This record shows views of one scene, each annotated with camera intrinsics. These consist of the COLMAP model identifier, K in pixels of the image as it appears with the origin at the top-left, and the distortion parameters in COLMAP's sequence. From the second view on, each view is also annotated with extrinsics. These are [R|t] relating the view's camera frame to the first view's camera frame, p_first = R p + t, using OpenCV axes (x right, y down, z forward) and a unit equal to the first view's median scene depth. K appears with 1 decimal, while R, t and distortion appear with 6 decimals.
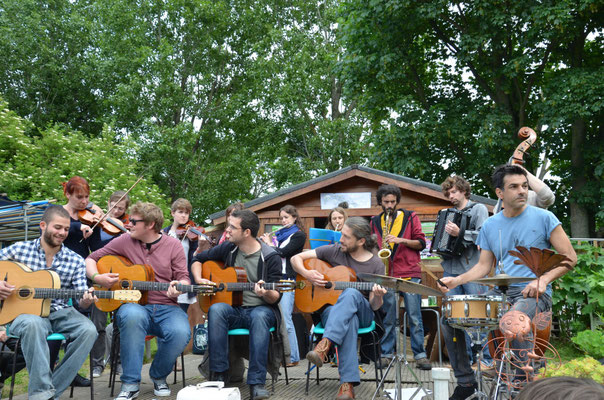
lens RADIAL K [[623.6, 0, 302.0], [0, 623.6, 200.0], [0, 0, 1]] dist [0.048505, -0.002547]
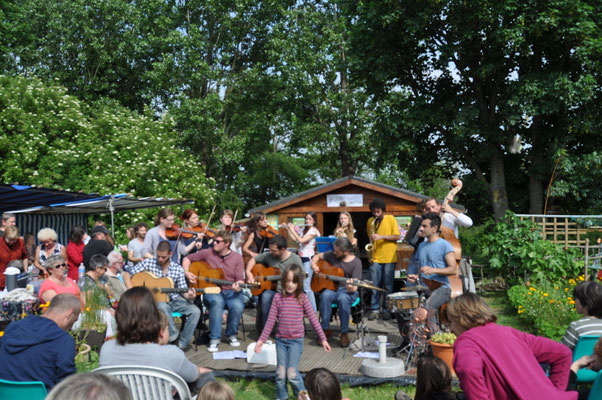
lens RADIAL K [[581.8, 0, 301.0], [0, 581.8, 200.0], [0, 0, 1]] dist [-0.004467, 0.003458]
pose [[0.999316, -0.021548, -0.030063, 0.004855], [0.024387, 0.994935, 0.097513, -0.055270], [0.027809, -0.098179, 0.994780, -0.128687]]
